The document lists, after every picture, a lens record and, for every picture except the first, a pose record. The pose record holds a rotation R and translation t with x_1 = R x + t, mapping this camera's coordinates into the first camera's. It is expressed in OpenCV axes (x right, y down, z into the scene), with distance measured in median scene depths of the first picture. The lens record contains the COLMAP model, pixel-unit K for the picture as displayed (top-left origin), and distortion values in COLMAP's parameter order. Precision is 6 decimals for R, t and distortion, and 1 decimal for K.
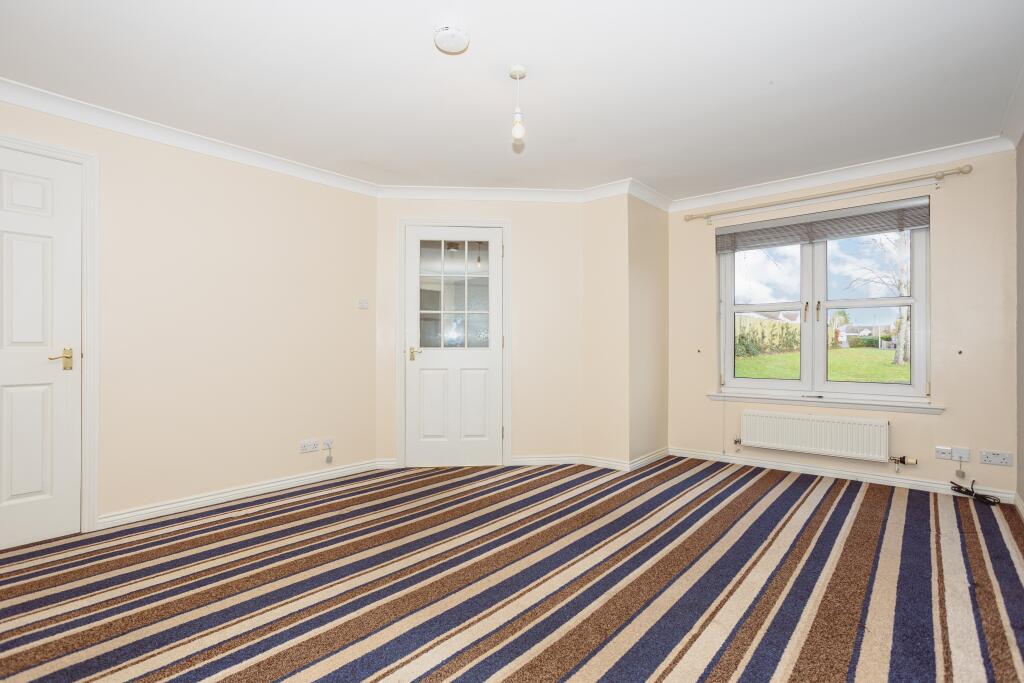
lens RADIAL K [[498.9, 0, 515.9], [0, 498.9, 346.2], [0, 0, 1]] dist [-0.017742, 0.001206]
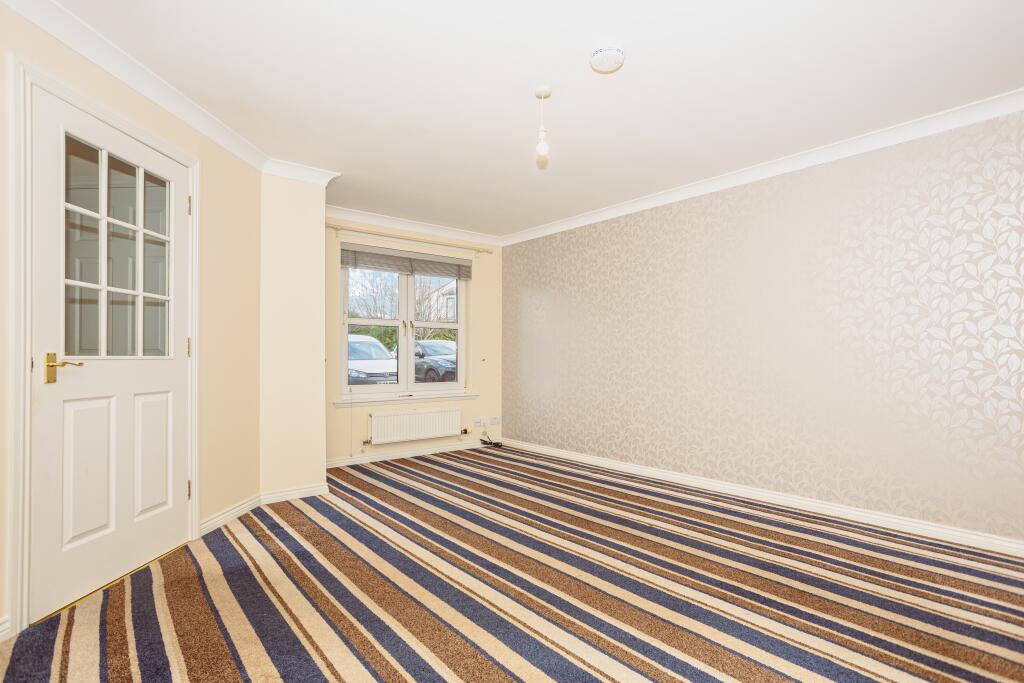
lens RADIAL K [[493.4, 0, 511.5], [0, 493.4, 352.8], [0, 0, 1]] dist [-0.002079, 0.000065]
pose [[0.184883, 0.010218, 0.982707, -0.792345], [-0.000136, 0.999946, -0.010371, 0.006650], [-0.982760, 0.001783, 0.184875, 0.674807]]
